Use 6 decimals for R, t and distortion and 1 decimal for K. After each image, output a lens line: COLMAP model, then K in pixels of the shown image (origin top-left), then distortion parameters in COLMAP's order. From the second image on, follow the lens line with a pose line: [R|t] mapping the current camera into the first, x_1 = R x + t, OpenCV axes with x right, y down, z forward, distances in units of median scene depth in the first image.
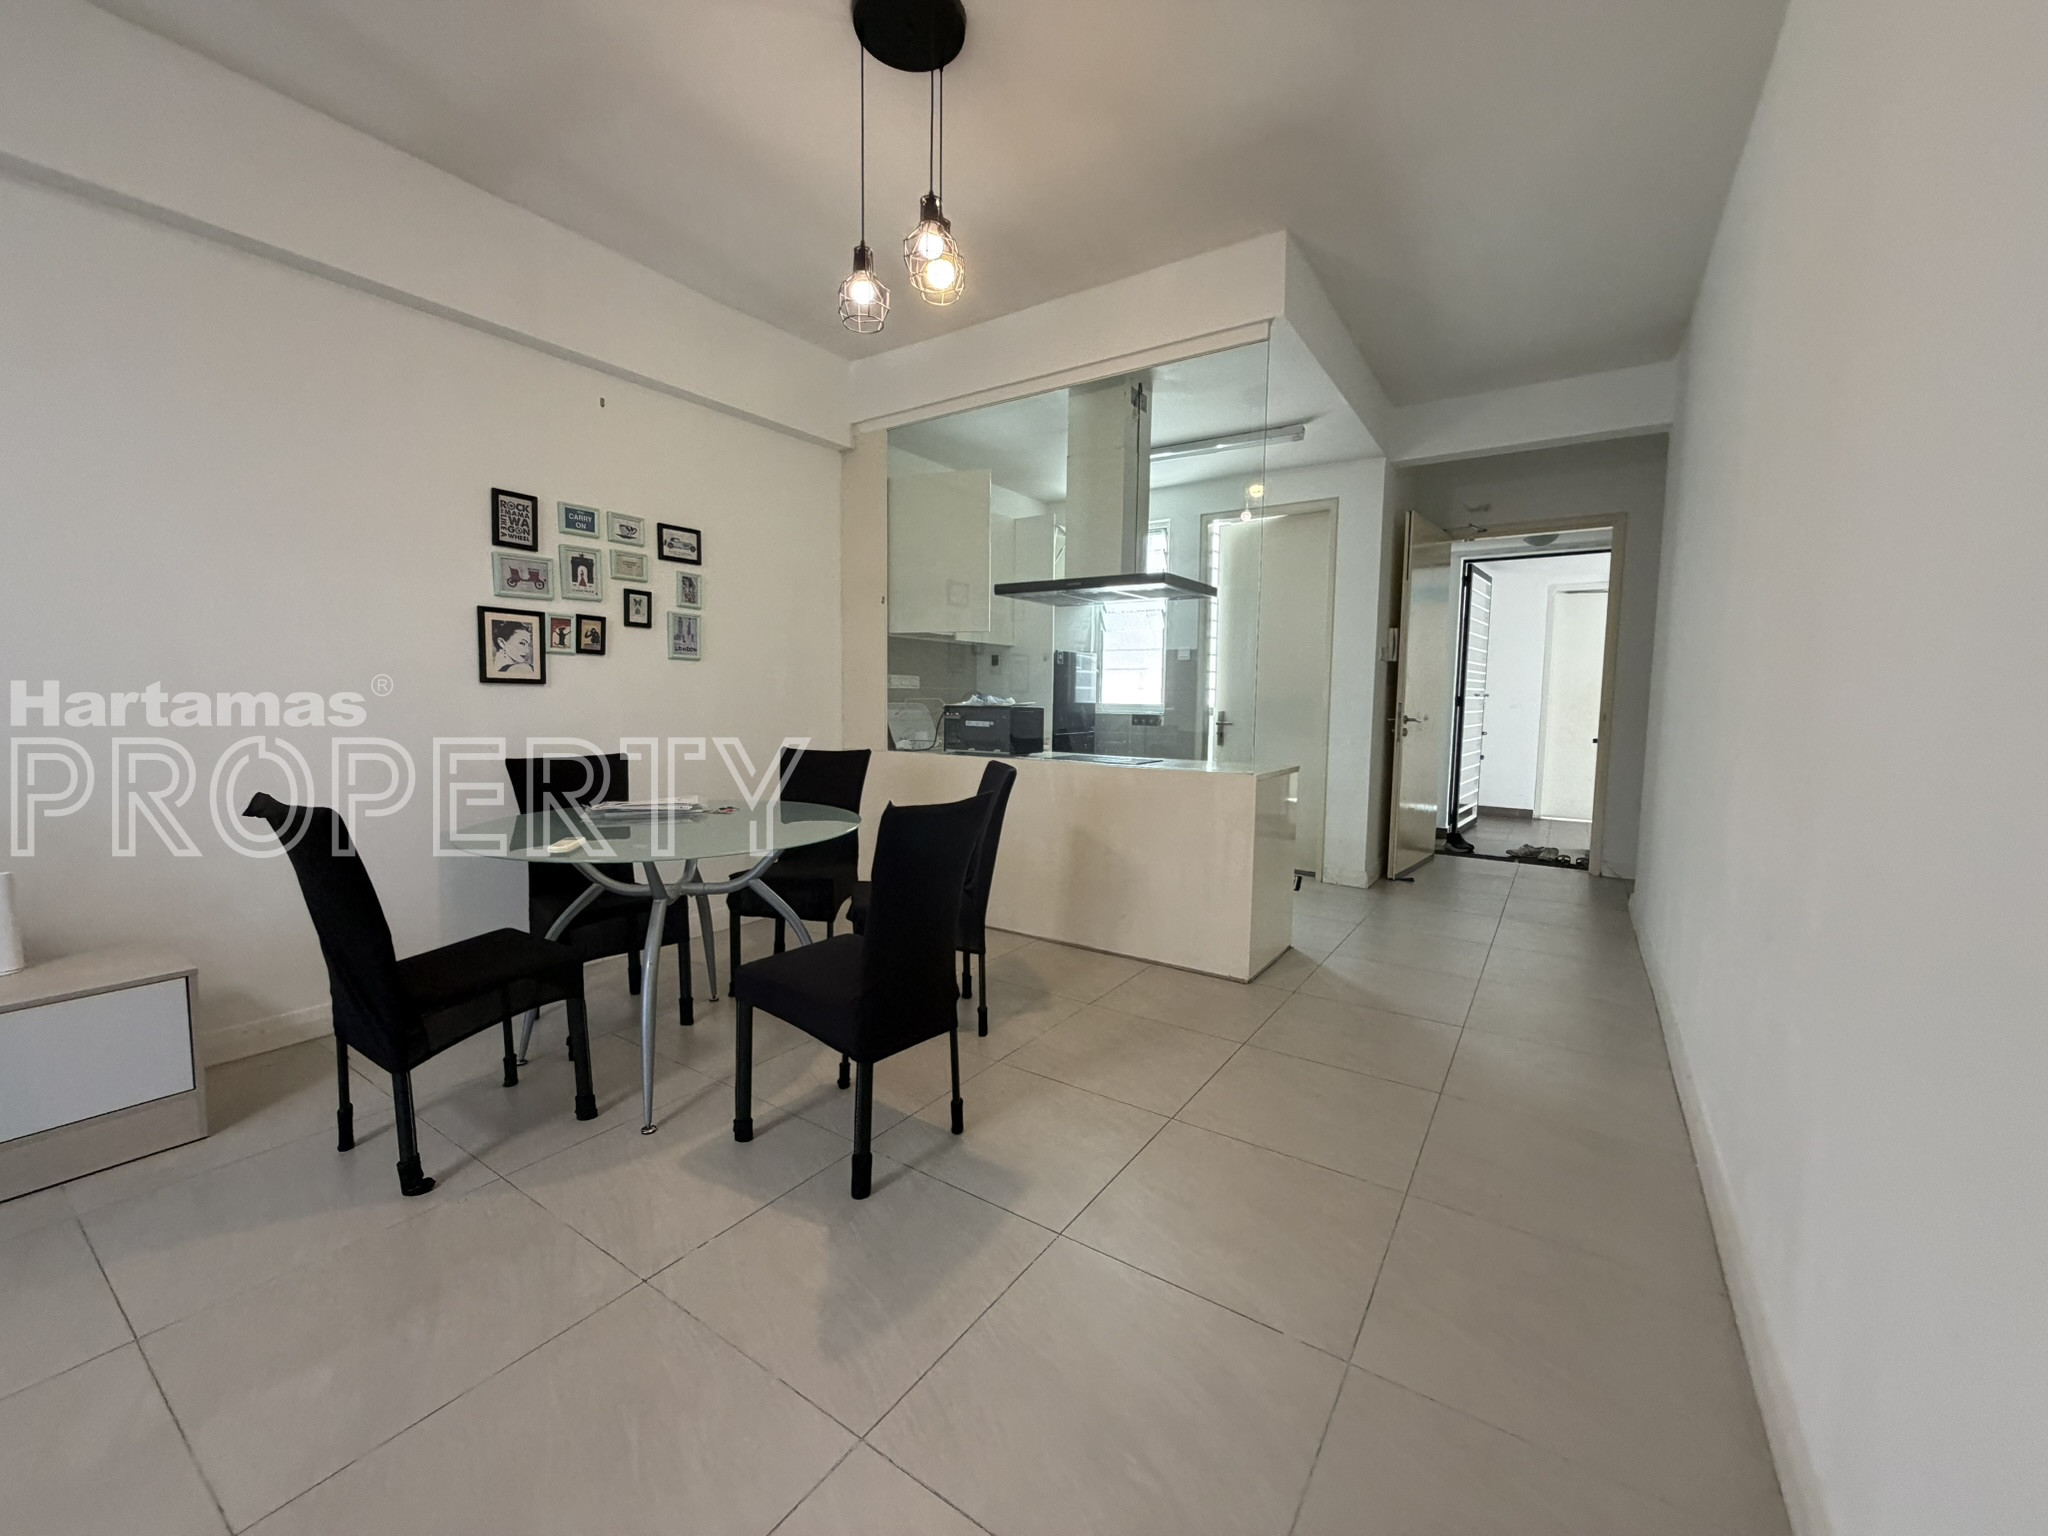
lens RADIAL K [[816.3, 0, 1024.4], [0, 816.3, 768.0], [0, 0, 1]] dist [0.002474, 0.000998]
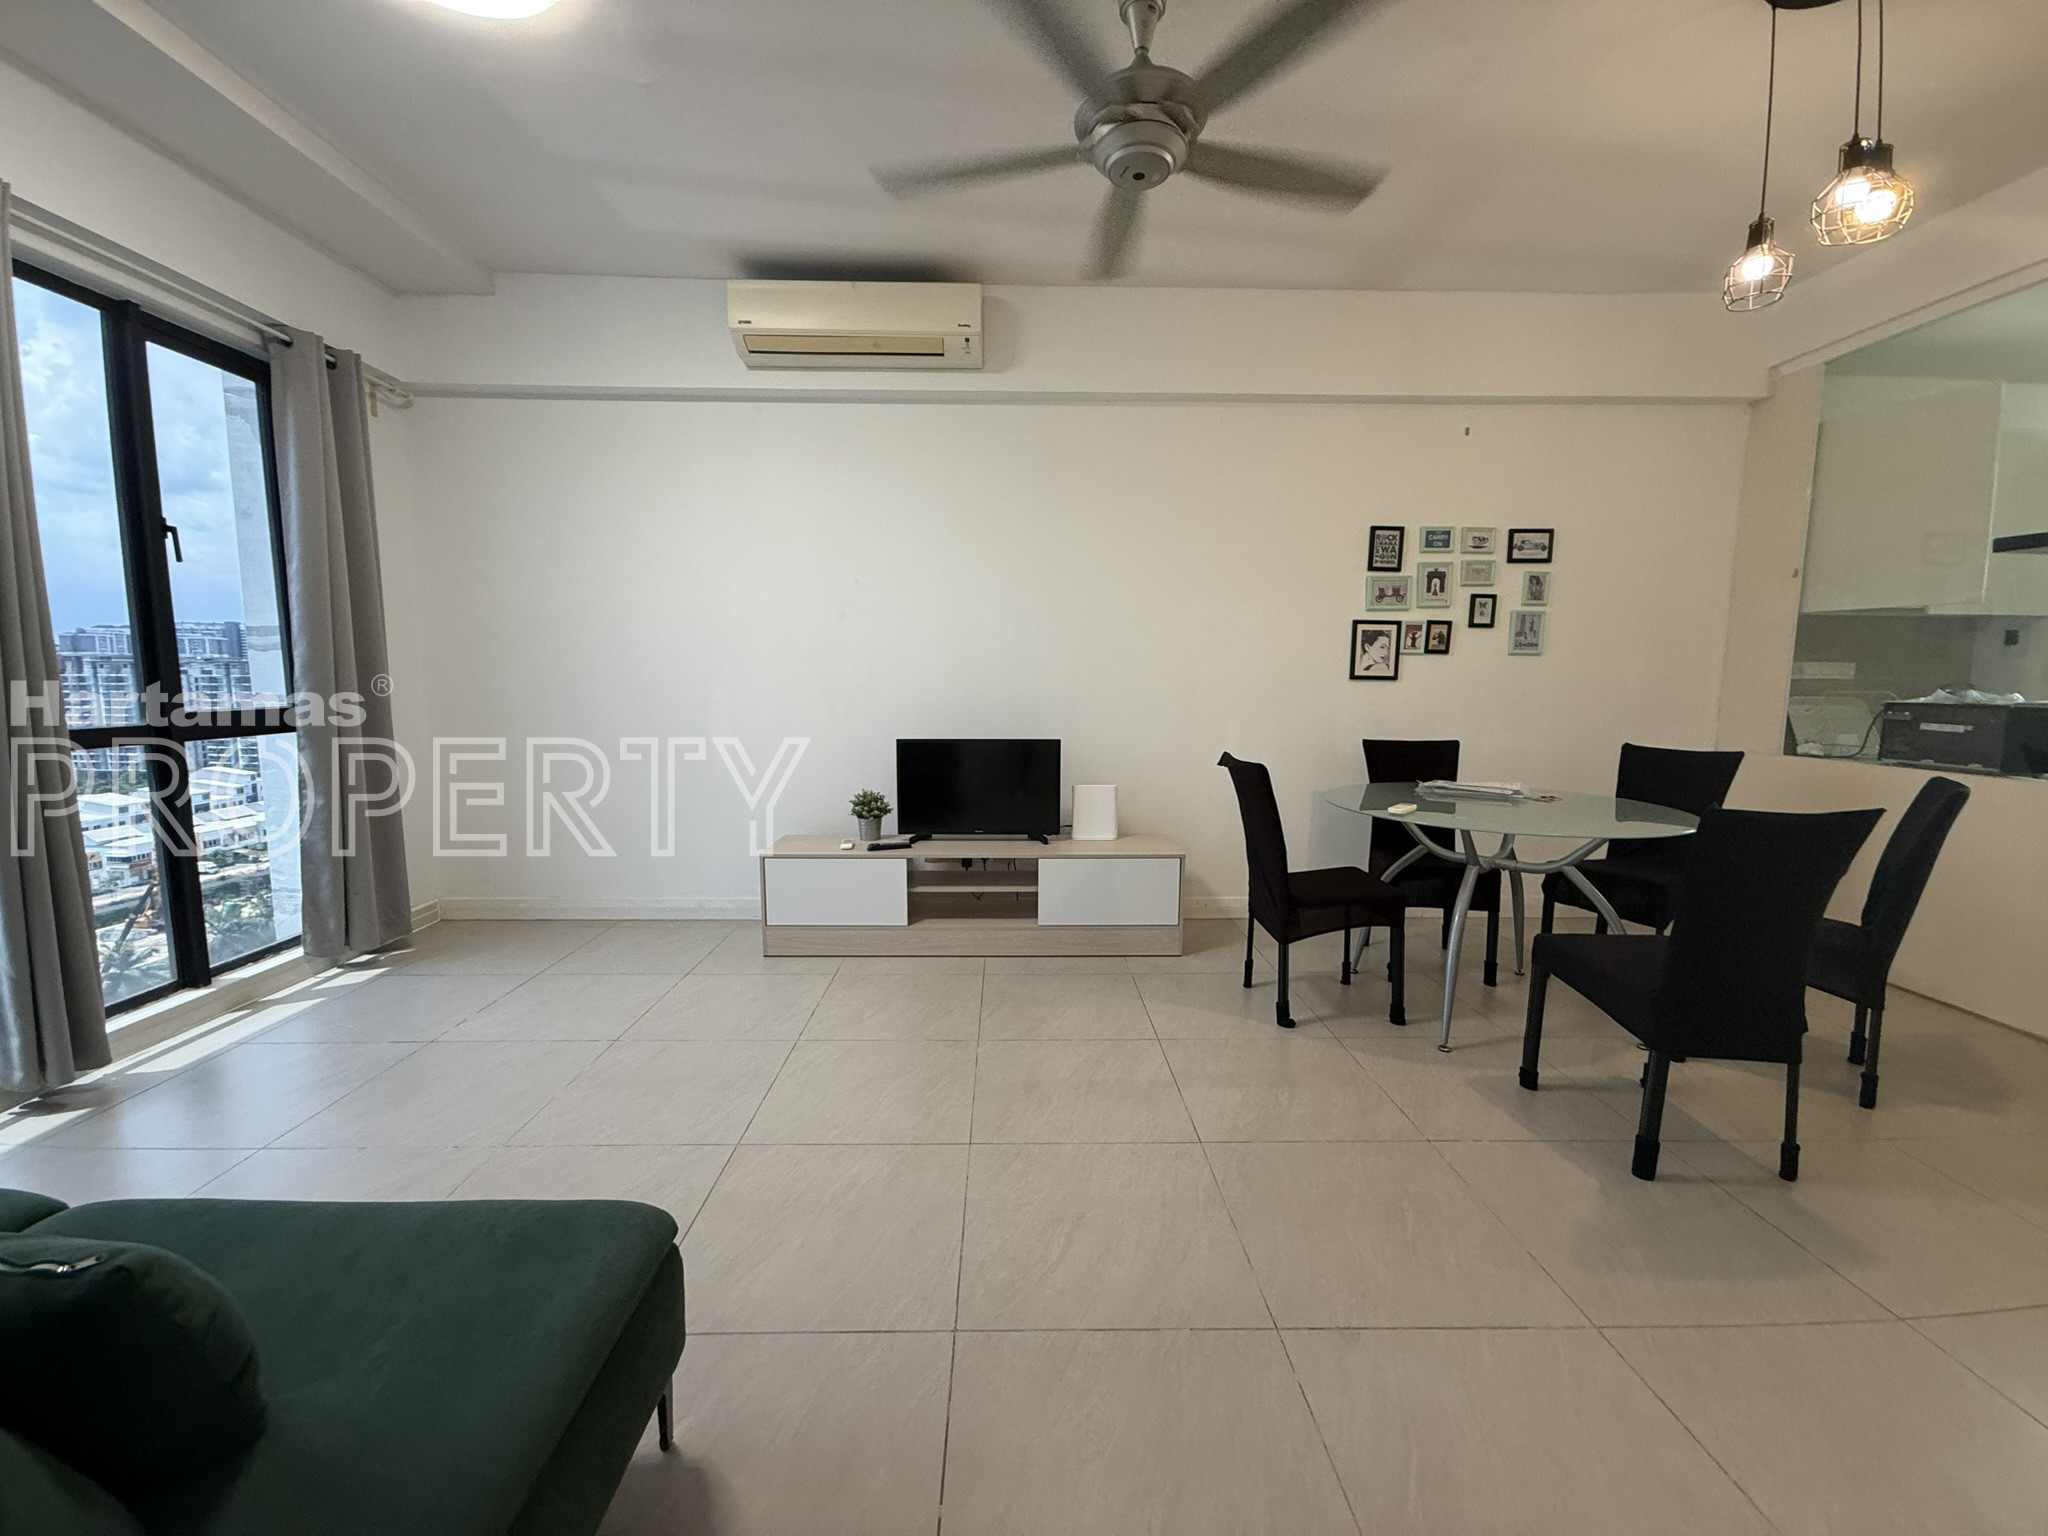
lens RADIAL K [[816.3, 0, 1022.3], [0, 816.3, 761.9], [0, 0, 1]] dist [0.002474, 0.000998]
pose [[0.577907, 0.077142, -0.812449, 0.089172], [-0.070414, 0.996523, 0.044533, 0.003878], [0.813060, 0.031471, 0.581329, -0.157569]]
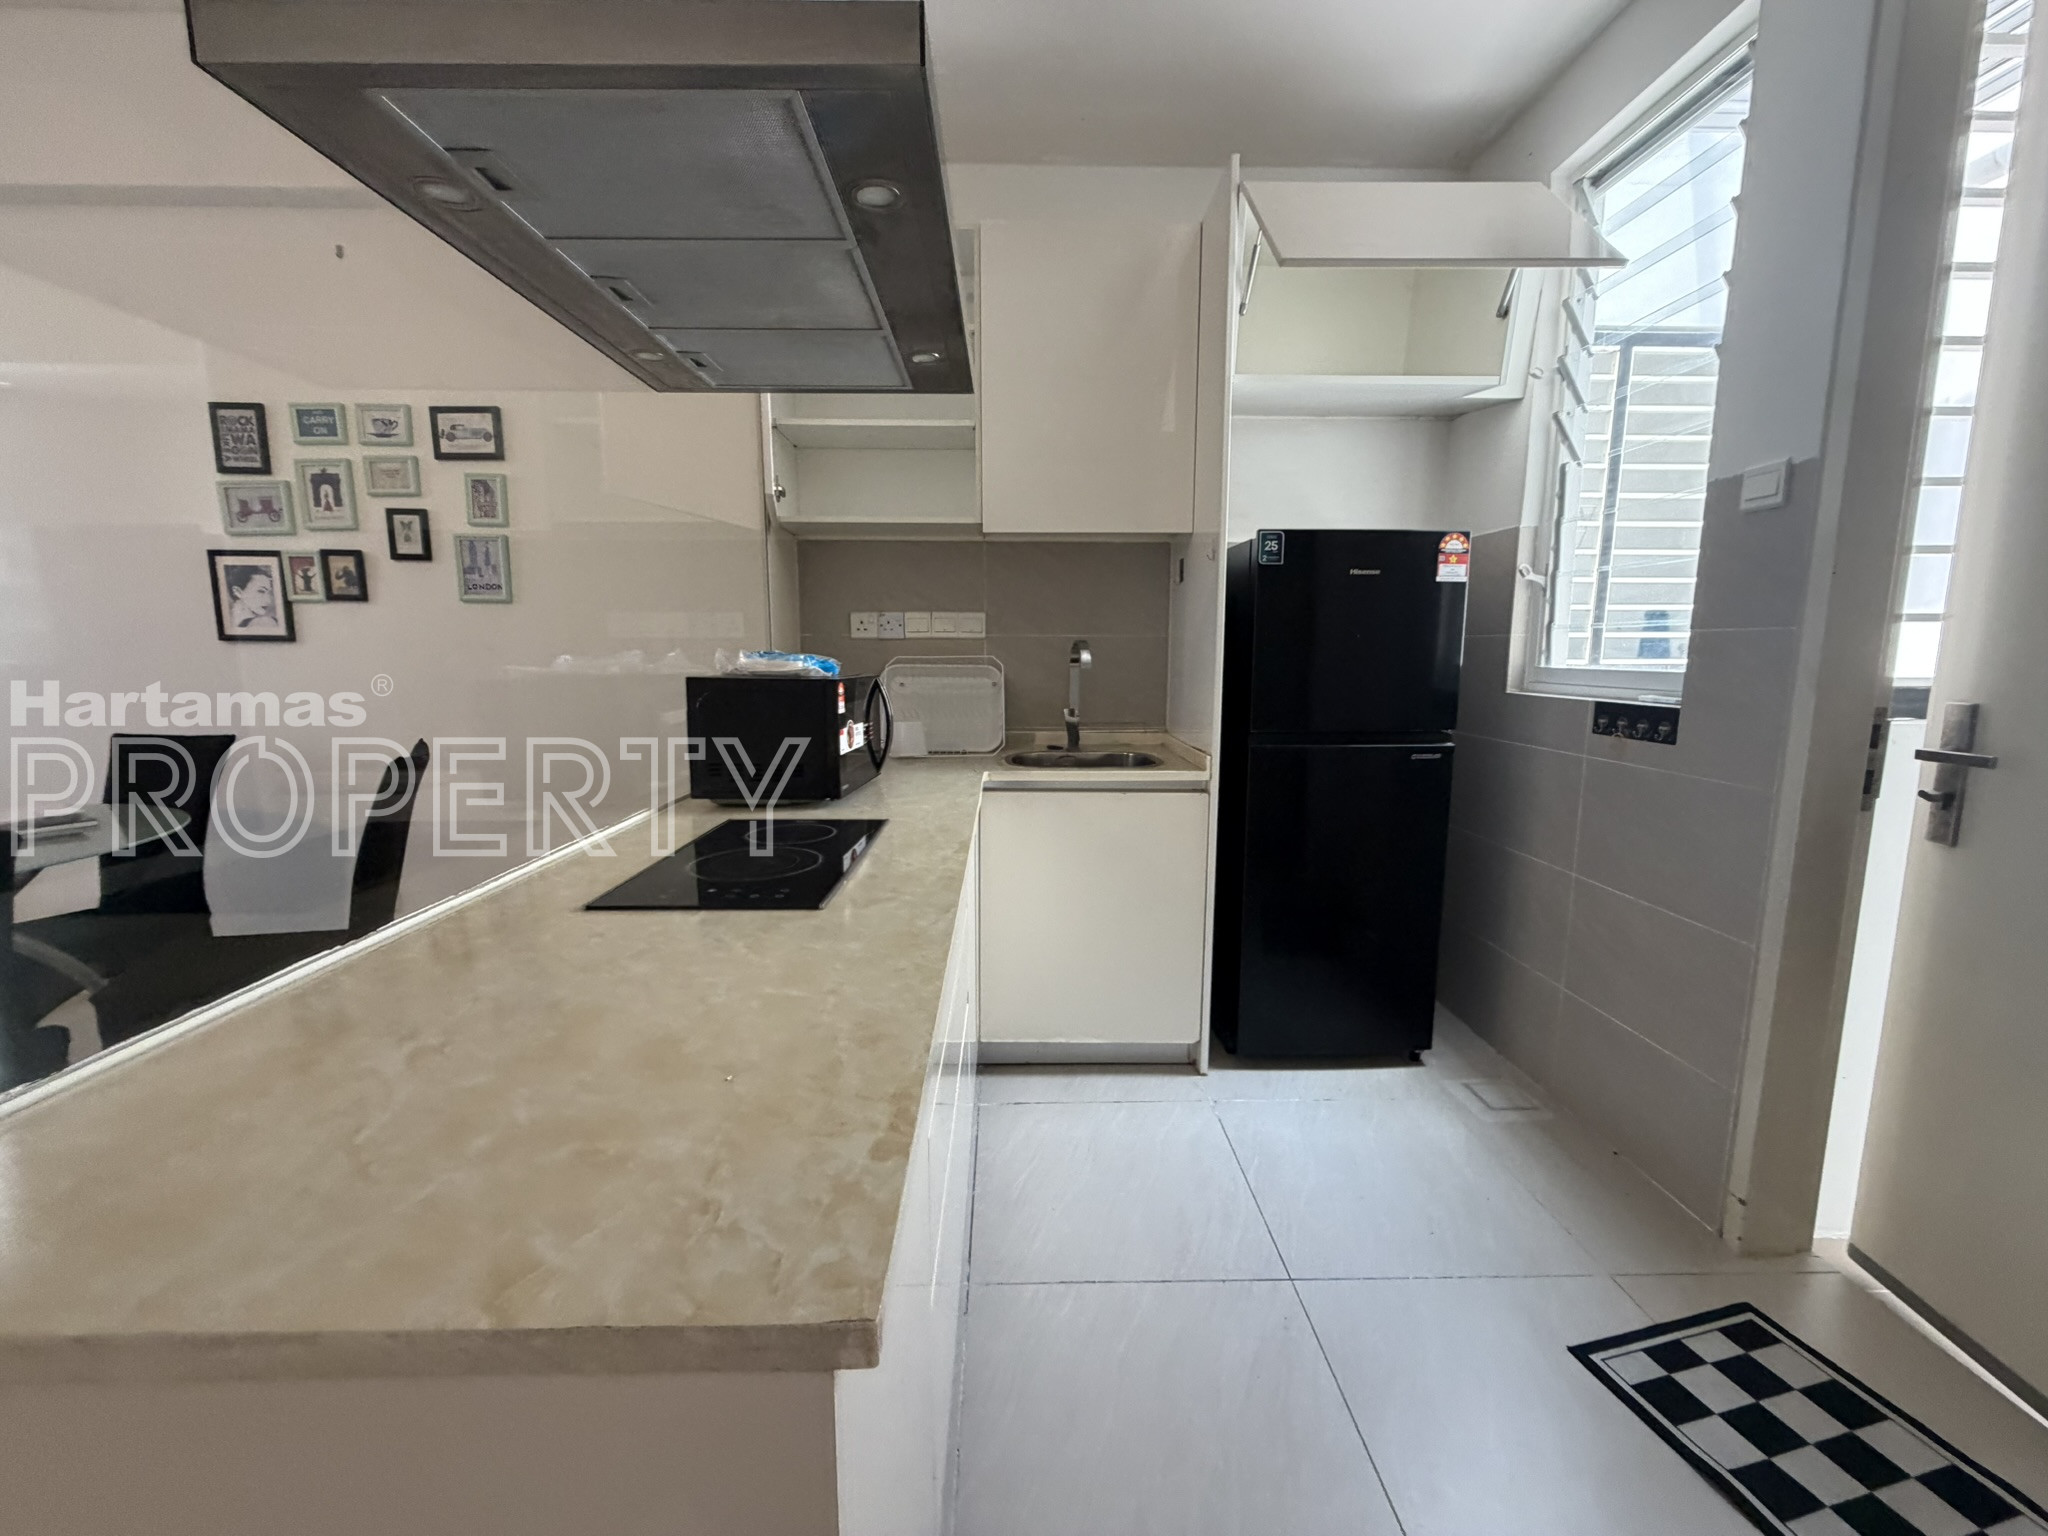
lens RADIAL K [[816.3, 0, 1027.2], [0, 816.3, 755.2], [0, 0, 1]] dist [0.002474, 0.000998]
pose [[0.574726, 0.096363, -0.812653, 0.496378], [-0.064290, 0.995290, 0.072553, -0.096677], [0.815817, 0.010548, 0.578214, 1.132632]]
